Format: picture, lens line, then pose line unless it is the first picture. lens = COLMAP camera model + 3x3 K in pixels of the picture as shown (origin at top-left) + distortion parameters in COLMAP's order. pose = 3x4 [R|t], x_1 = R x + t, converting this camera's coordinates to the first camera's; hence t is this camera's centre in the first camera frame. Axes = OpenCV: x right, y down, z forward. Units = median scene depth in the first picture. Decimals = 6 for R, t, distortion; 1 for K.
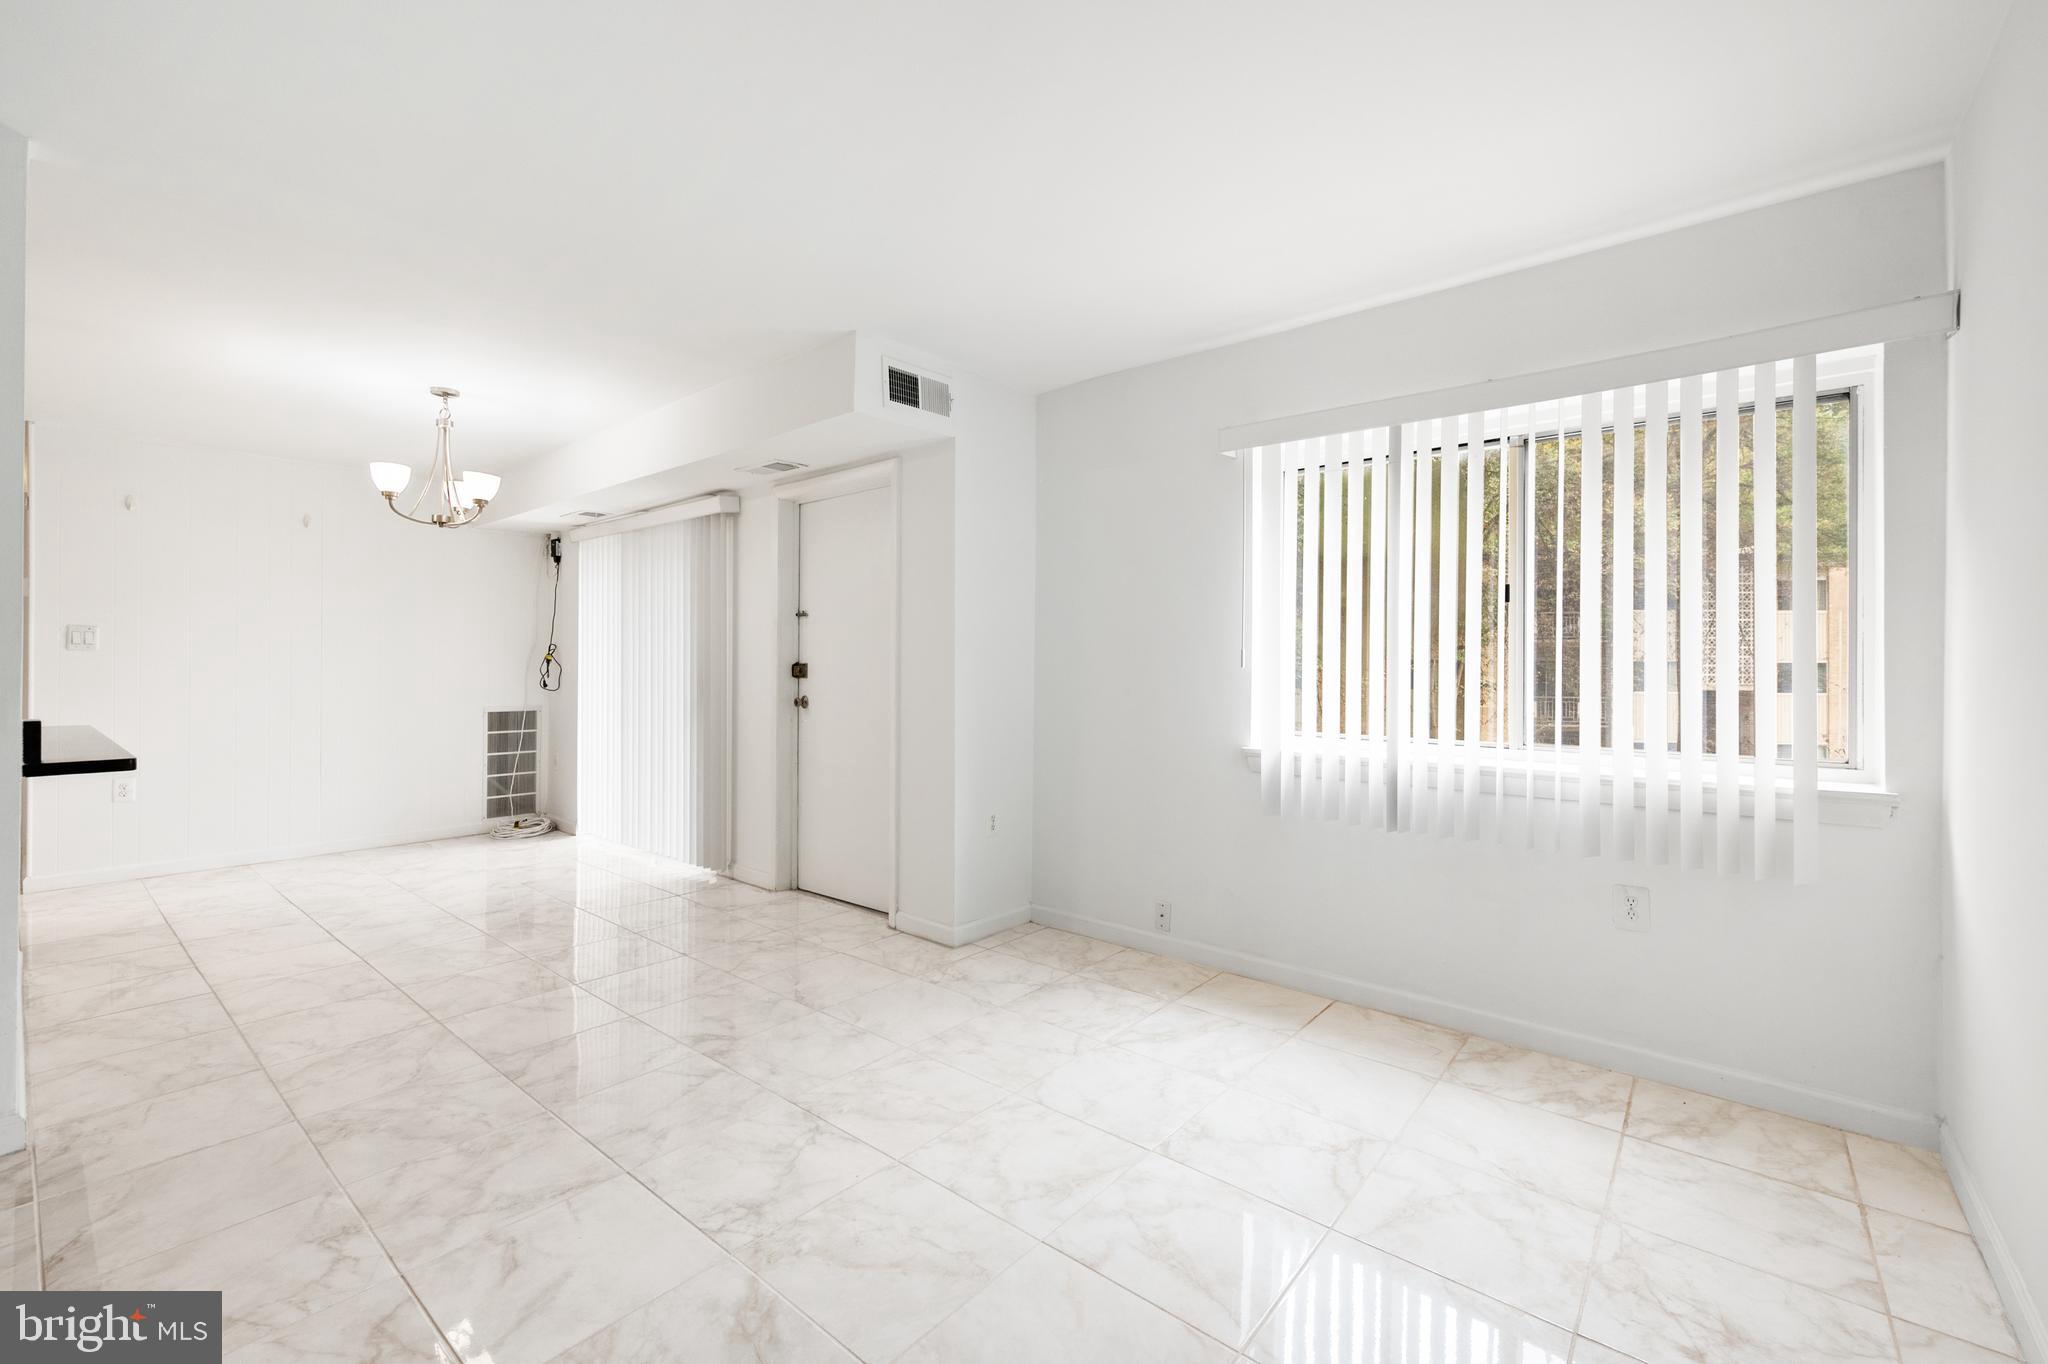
lens RADIAL K [[865.4, 0, 1021.1], [0, 865.4, 668.5], [0, 0, 1]] dist [-0.001591, -0.000082]
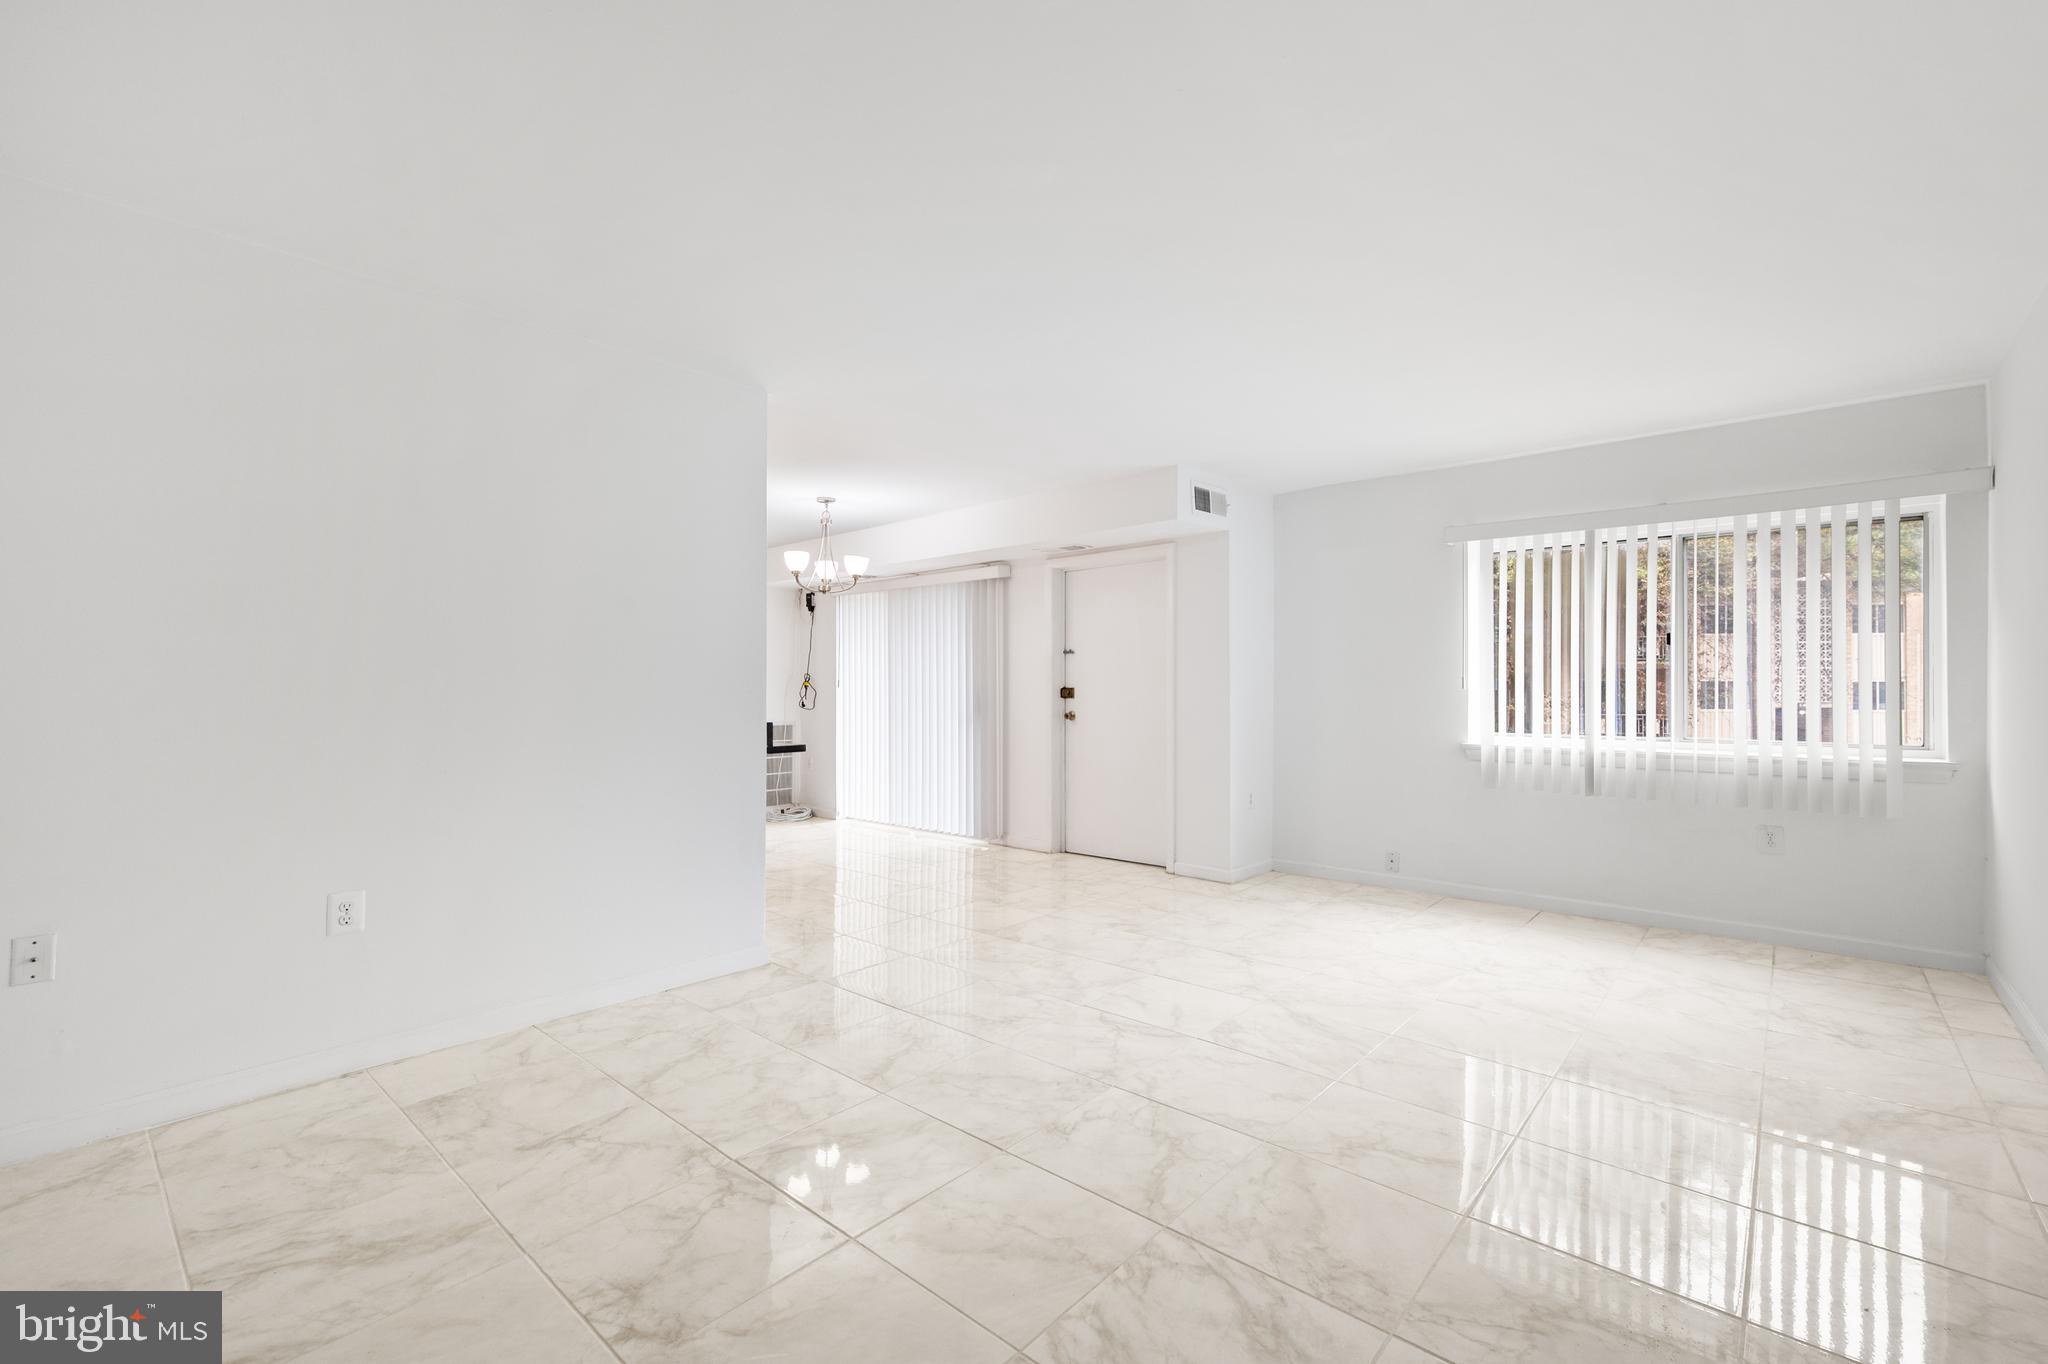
lens RADIAL K [[764.9, 0, 1016.9], [0, 764.9, 689.7], [0, 0, 1]] dist [0.000000, -0.000283]
pose [[0.994053, -0.004260, -0.108817, -0.398816], [0.004010, 0.999989, -0.002513, 0.000037], [0.108827, 0.002062, 0.994059, -0.422409]]
